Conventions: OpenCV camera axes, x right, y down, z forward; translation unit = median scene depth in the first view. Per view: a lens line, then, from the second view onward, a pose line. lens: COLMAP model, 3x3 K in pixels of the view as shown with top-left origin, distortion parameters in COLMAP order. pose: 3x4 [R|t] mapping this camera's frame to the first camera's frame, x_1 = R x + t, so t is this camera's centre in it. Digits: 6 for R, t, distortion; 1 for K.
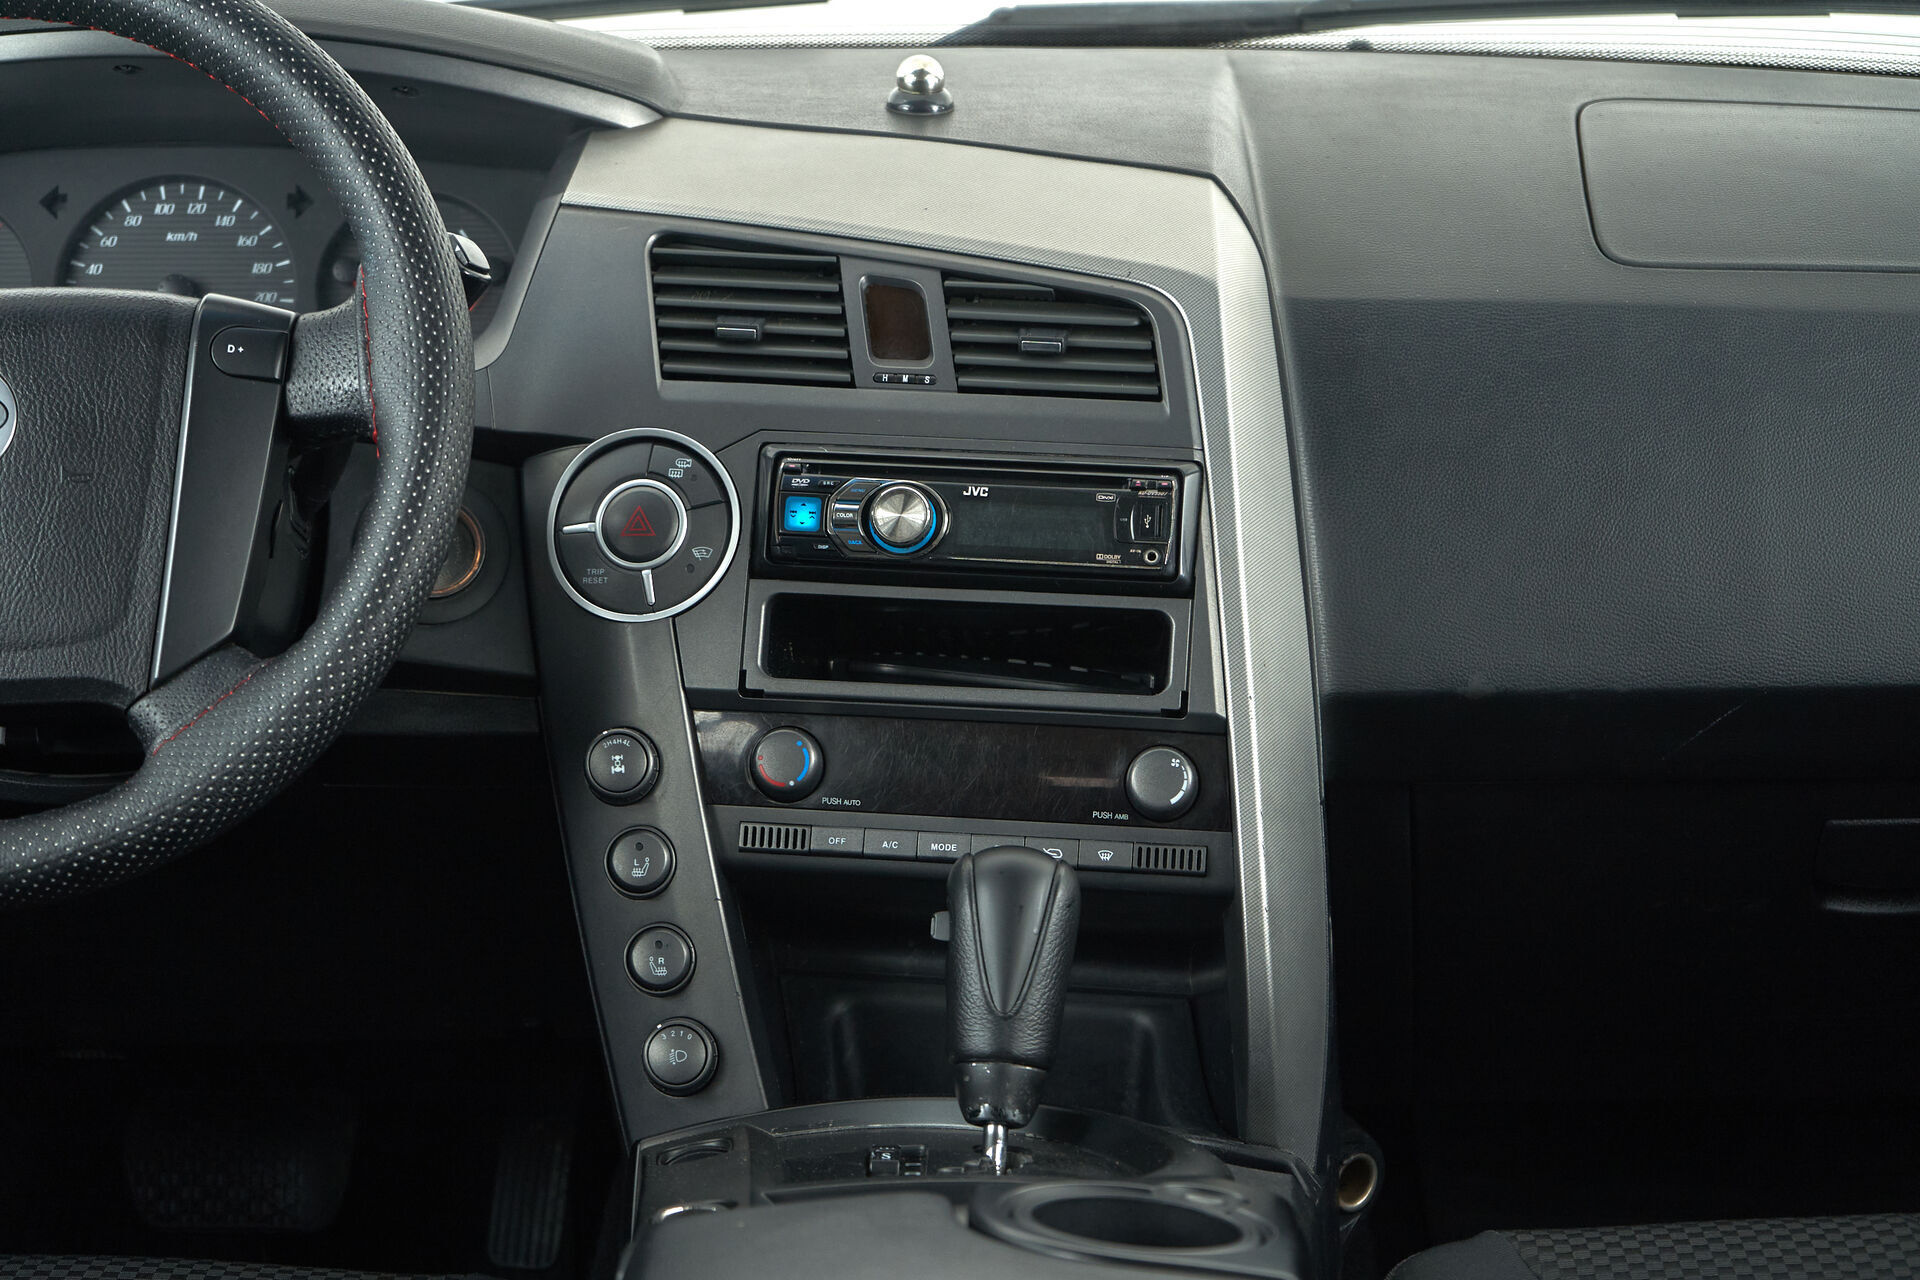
lens RADIAL K [[3928.5, 0, 960.0], [0, 3928.5, 640.0], [0, 0, 1]] dist [-0.011413, 0.439231]
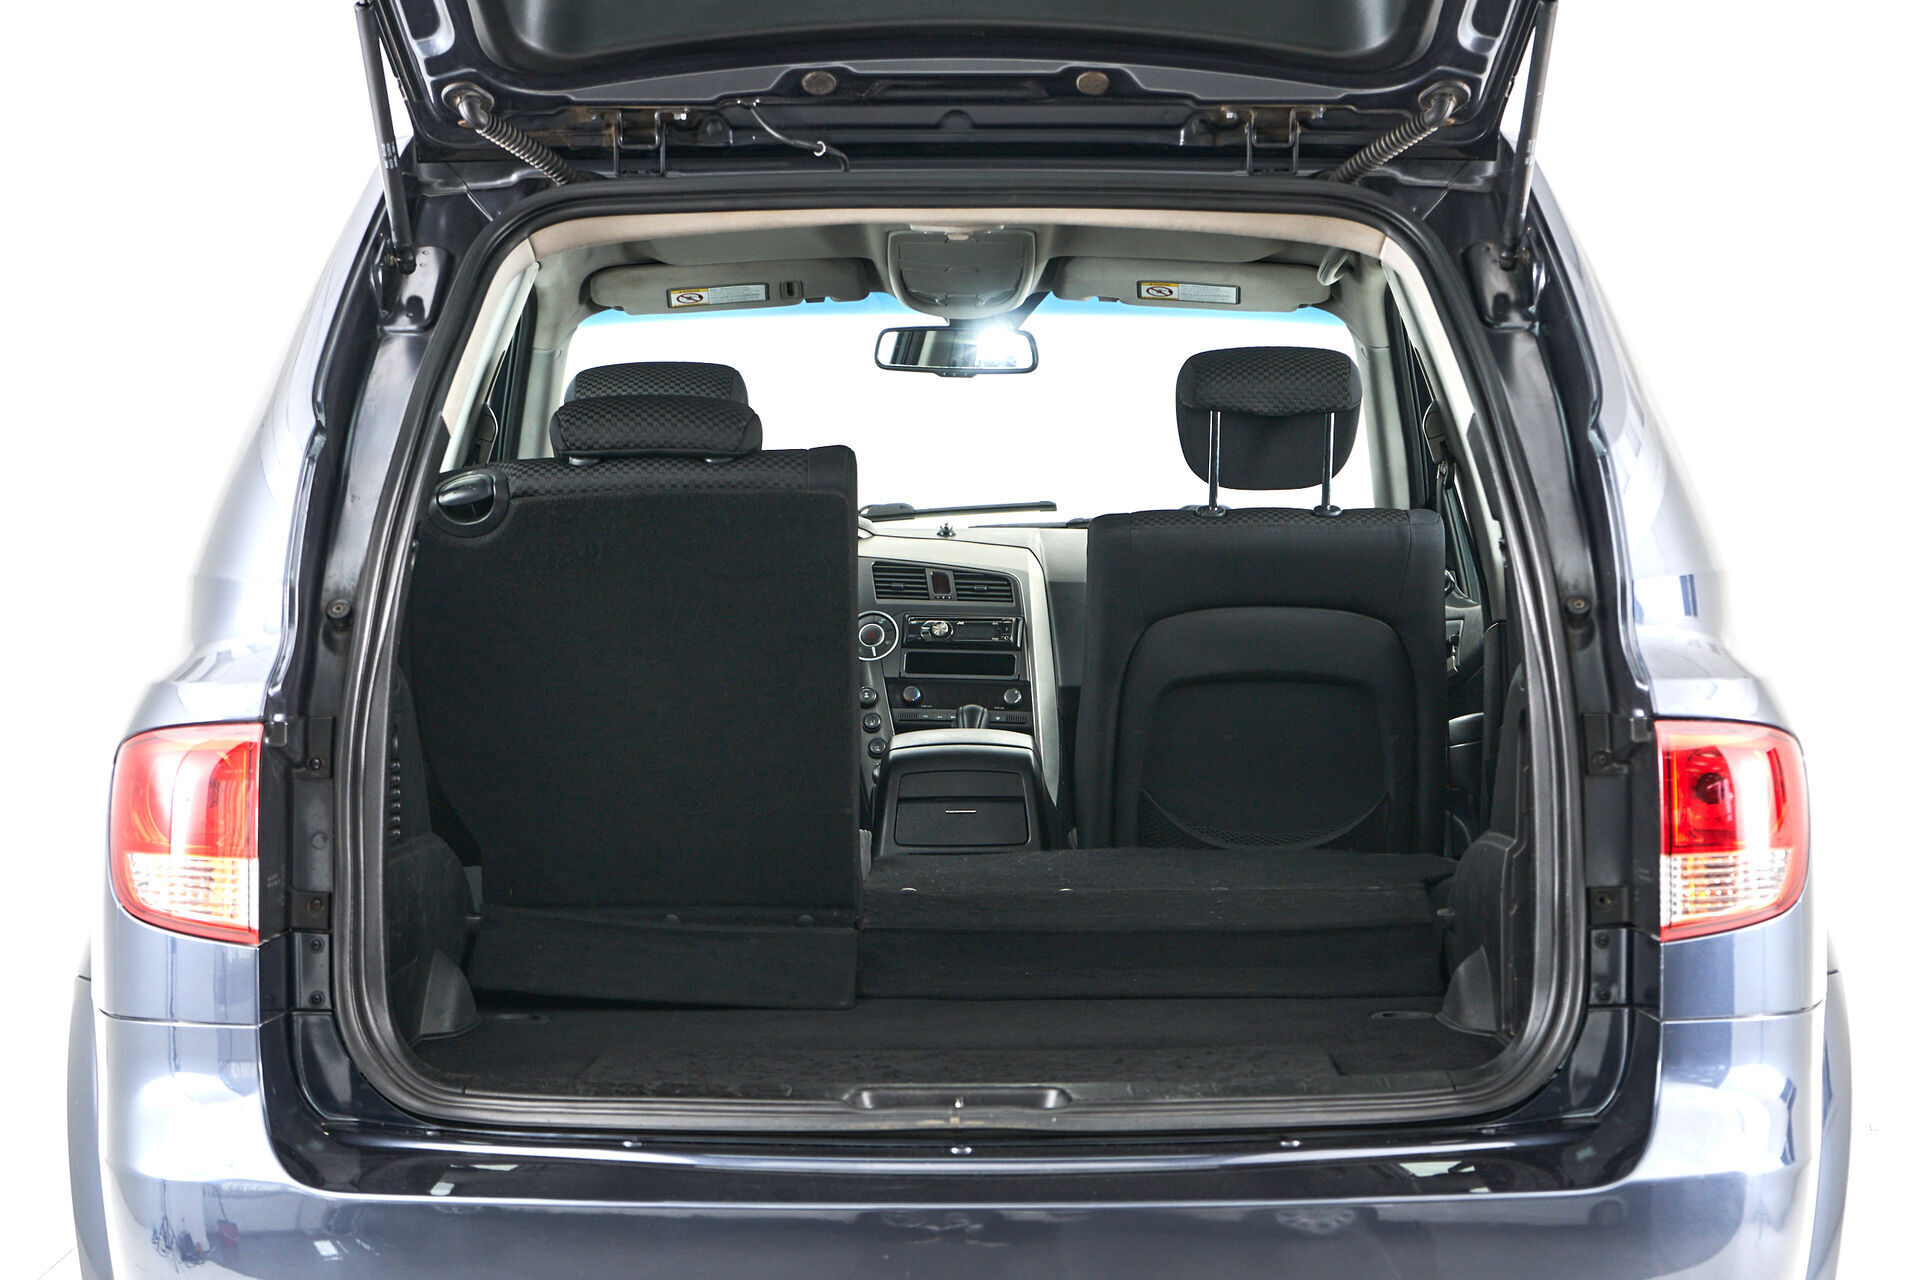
lens RADIAL K [[3928.5, 0, 960.0], [0, 3928.5, 640.0], [0, 0, 1]] dist [-0.011413, 0.439231]
pose [[0.999996, -0.000691, 0.002812, -0.008755], [0.001251, 0.978885, -0.204406, 0.729156], [-0.002611, 0.204408, 0.978882, -2.608737]]
